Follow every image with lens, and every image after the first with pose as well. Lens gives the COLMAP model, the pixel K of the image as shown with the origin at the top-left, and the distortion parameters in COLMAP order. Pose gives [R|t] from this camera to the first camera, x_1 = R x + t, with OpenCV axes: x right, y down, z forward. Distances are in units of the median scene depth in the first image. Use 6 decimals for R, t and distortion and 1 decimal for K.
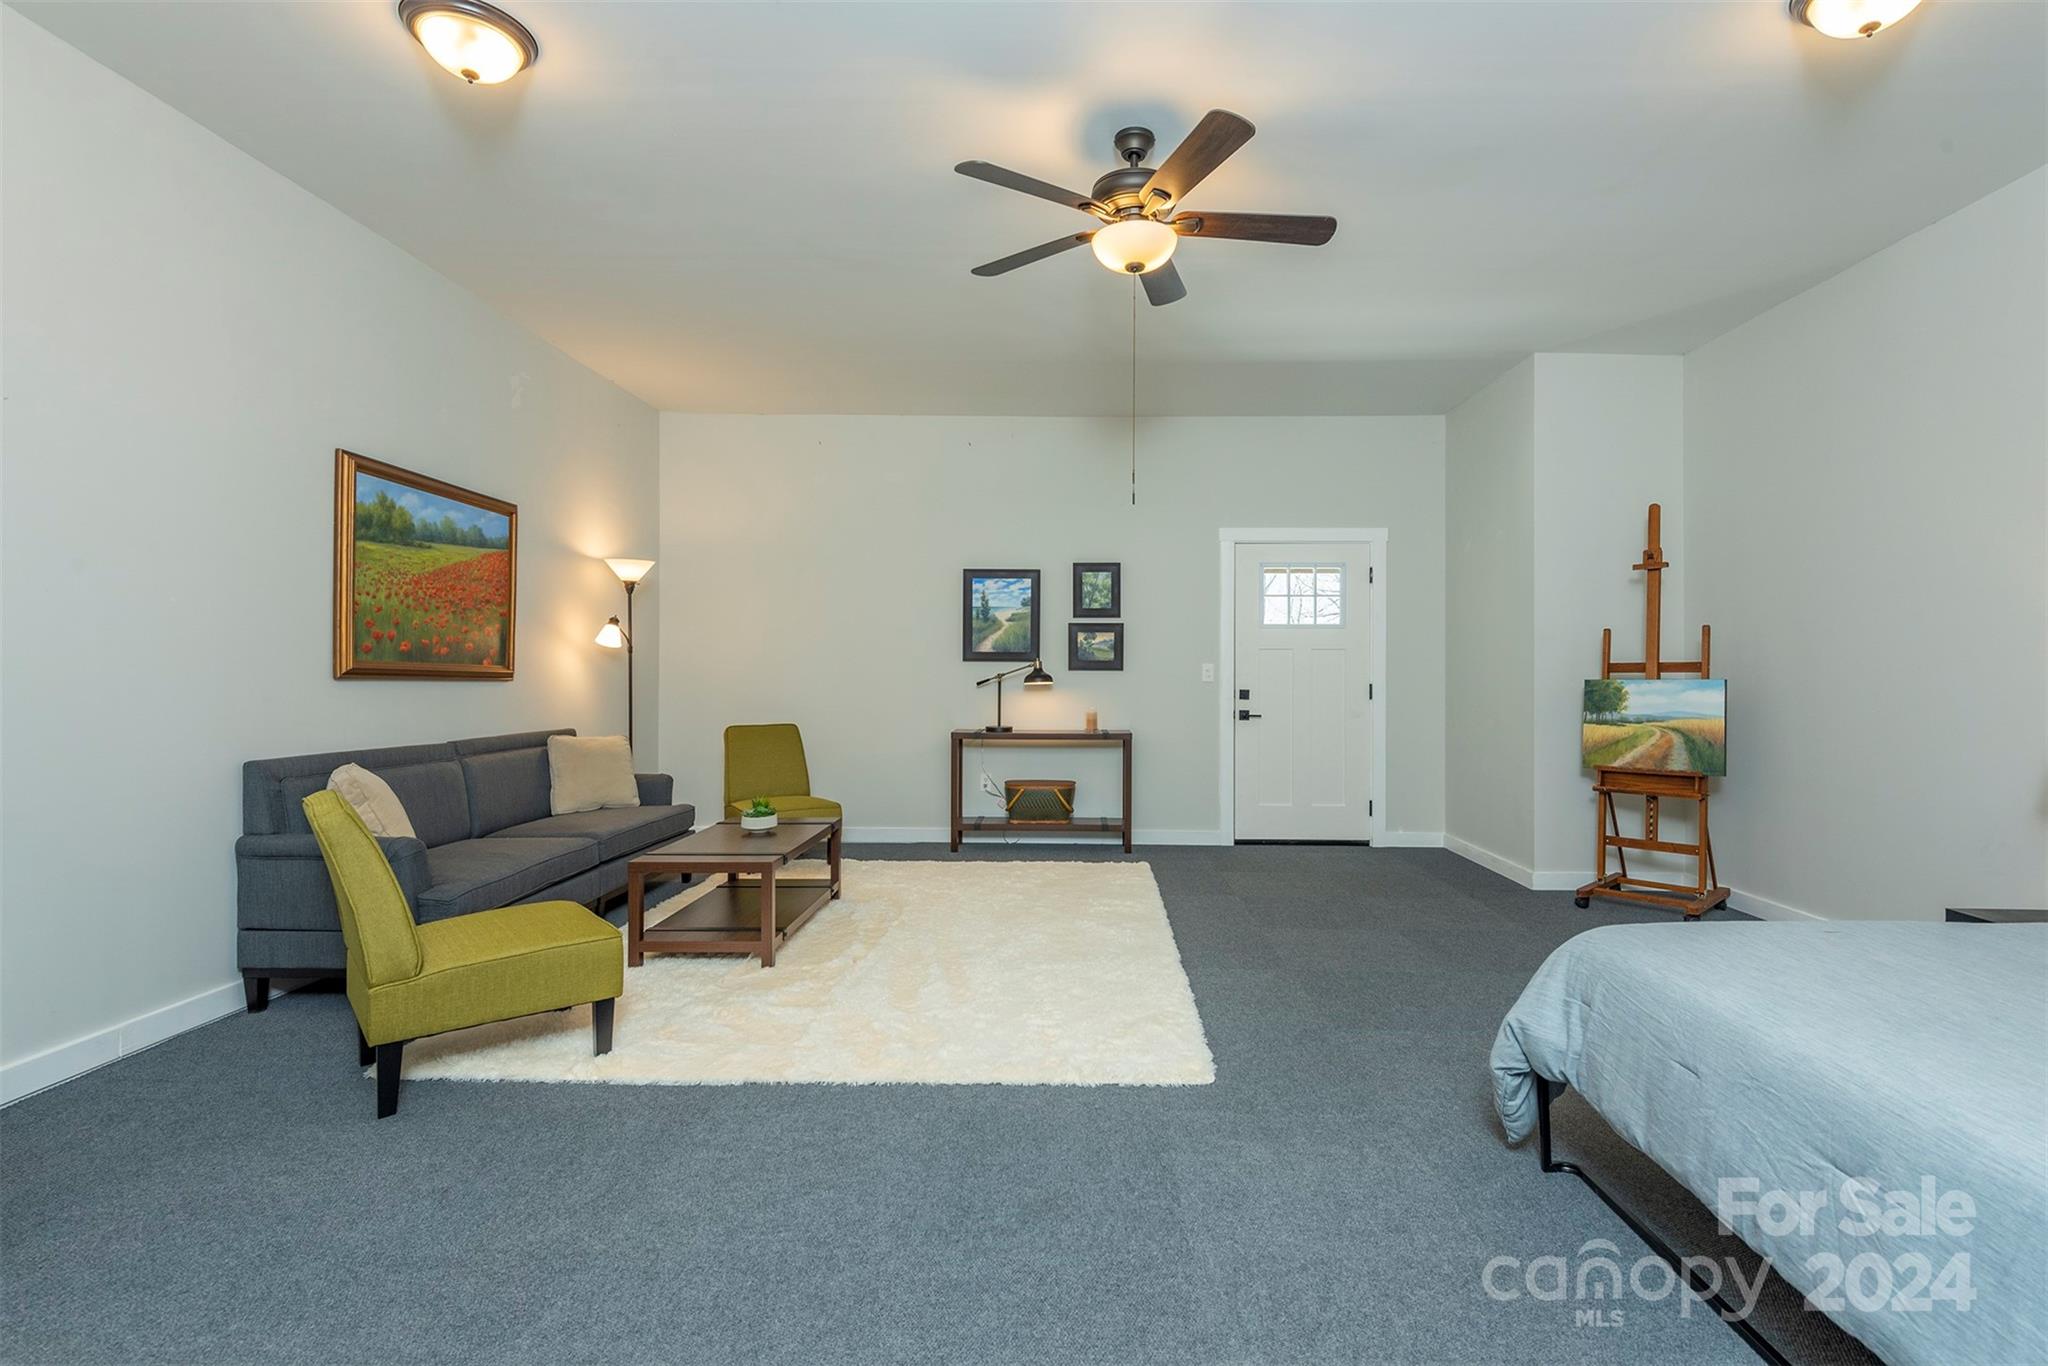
lens RADIAL K [[954.9, 0, 1028.8], [0, 954.9, 669.2], [0, 0, 1]] dist [0.010463, -0.000511]
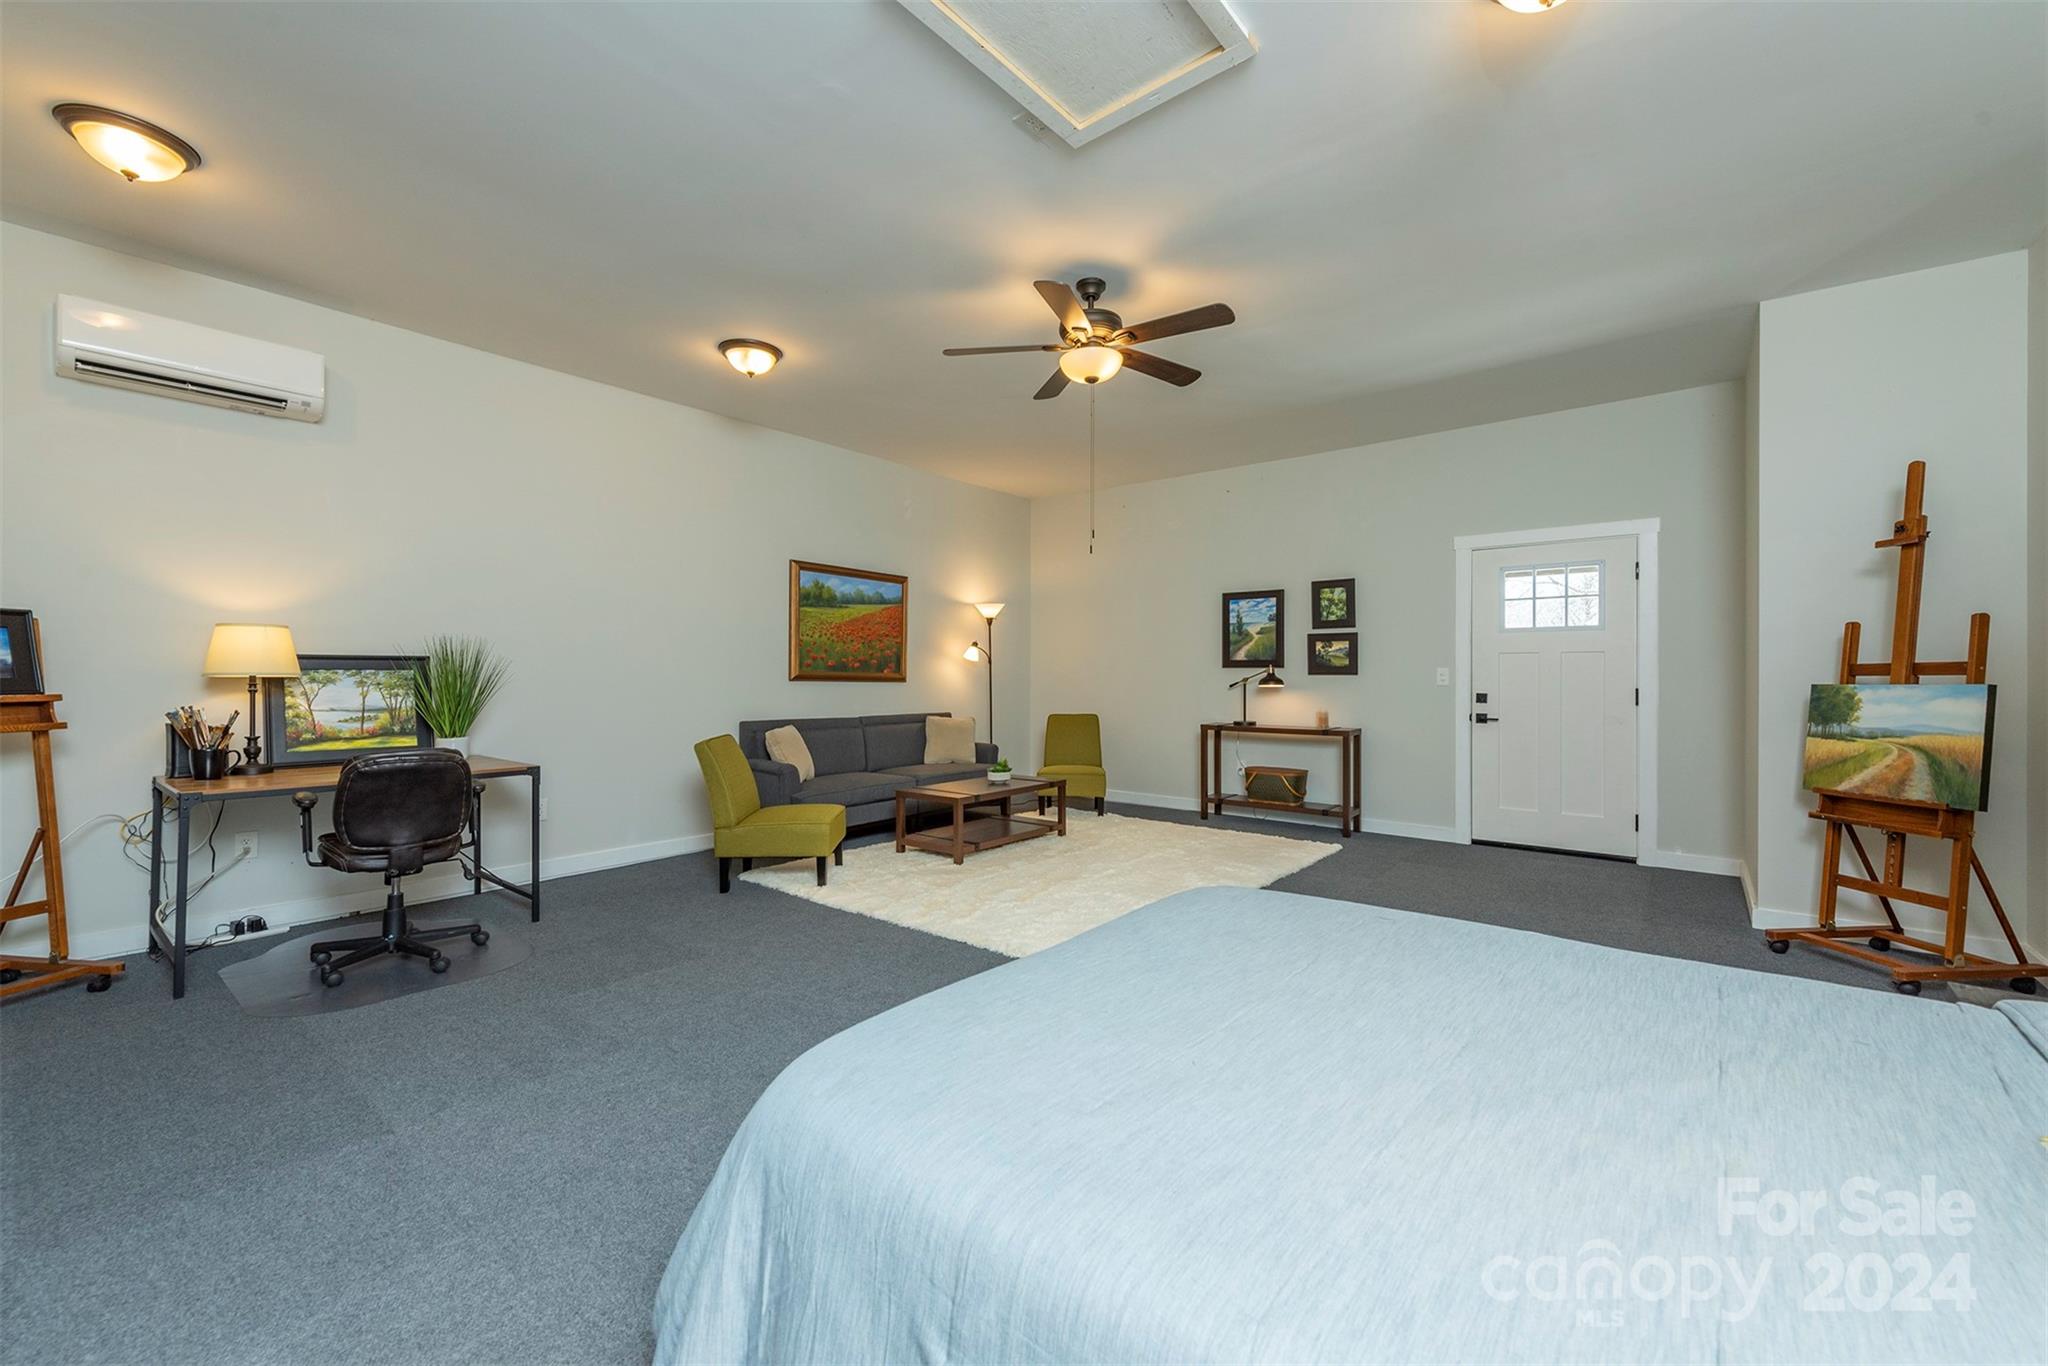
lens RADIAL K [[810.9, 0, 1023.2], [0, 810.9, 678.5], [0, 0, 1]] dist [0.010787, -0.000468]
pose [[0.785904, -0.000397, -0.618348, 0.464191], [0.003673, 0.999985, 0.004025, 0.000478], [0.618337, -0.005434, 0.785894, 0.015938]]
